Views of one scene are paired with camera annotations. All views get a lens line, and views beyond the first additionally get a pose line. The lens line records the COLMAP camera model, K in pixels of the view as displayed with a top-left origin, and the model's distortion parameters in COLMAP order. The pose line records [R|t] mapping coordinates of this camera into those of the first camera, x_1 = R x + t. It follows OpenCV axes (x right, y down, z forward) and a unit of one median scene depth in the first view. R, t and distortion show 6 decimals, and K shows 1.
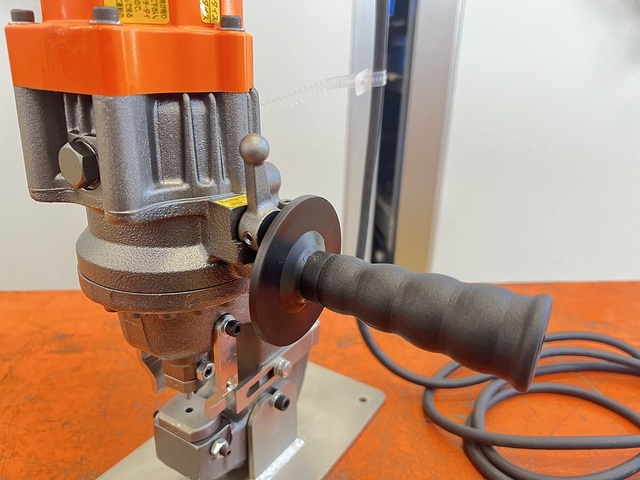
lens RADIAL K [[472.7, 0, 315.1], [0, 472.7, 237.6], [0, 0, 1]] dist [0.013608, -0.035019]
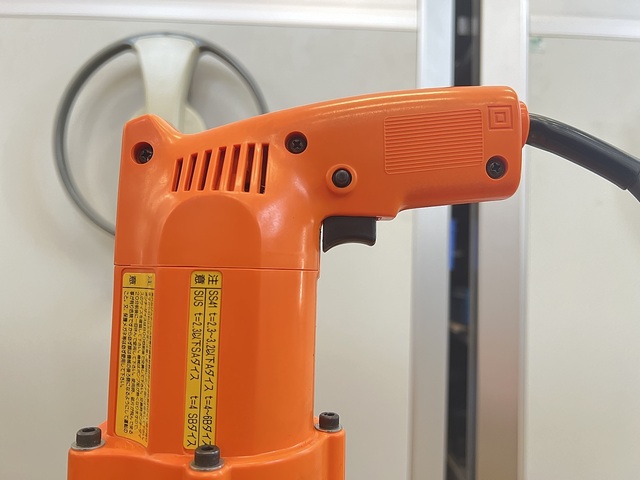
lens RADIAL K [[501.3, 0, 320.0], [0, 501.3, 246.0], [0, 0, 1]] dist [-0.007025, -0.003271]
pose [[0.994173, -0.005183, -0.107671, -0.004573], [-0.038984, 0.913947, -0.403957, -0.195741], [0.100499, 0.405801, 0.908419, -0.040595]]
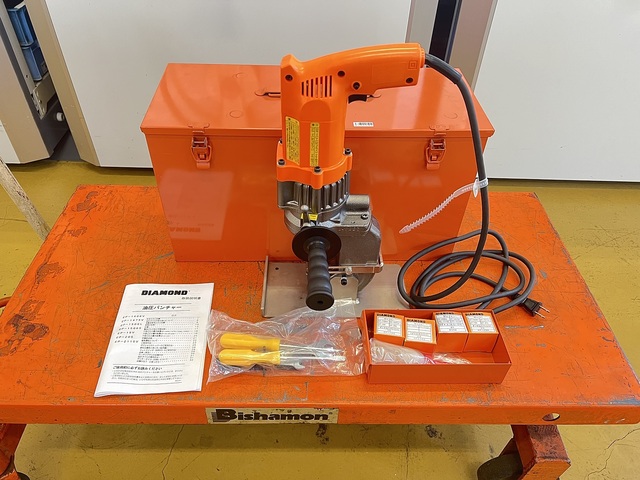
lens RADIAL K [[477.6, 0, 319.1], [0, 477.6, 242.1], [0, 0, 1]] dist [0.003348, 0.000159]
pose [[0.995047, 0.070766, -0.069806, -0.013271], [-0.039452, 0.925736, 0.376107, -0.503294], [0.091237, -0.371490, 0.923943, -0.934717]]
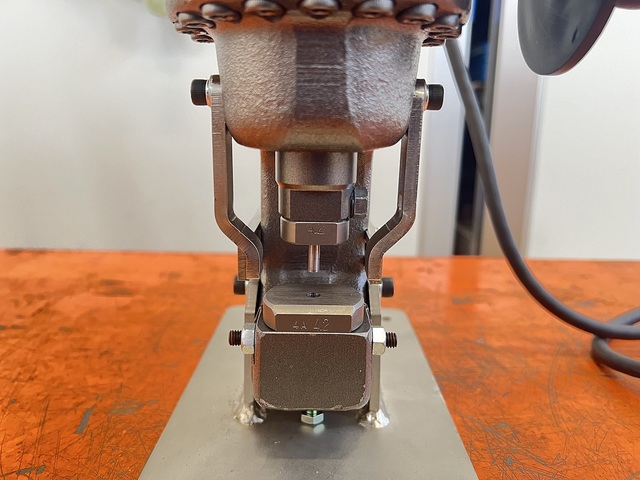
lens RADIAL K [[472.7, 0, 314.4], [0, 472.7, 251.4], [0, 0, 1]] dist [0.013608, -0.035019]
pose [[0.993618, 0.009469, -0.112400, -0.105163], [-0.023514, 0.991966, -0.124302, 0.295812], [0.110320, 0.126152, 0.985858, 0.253773]]
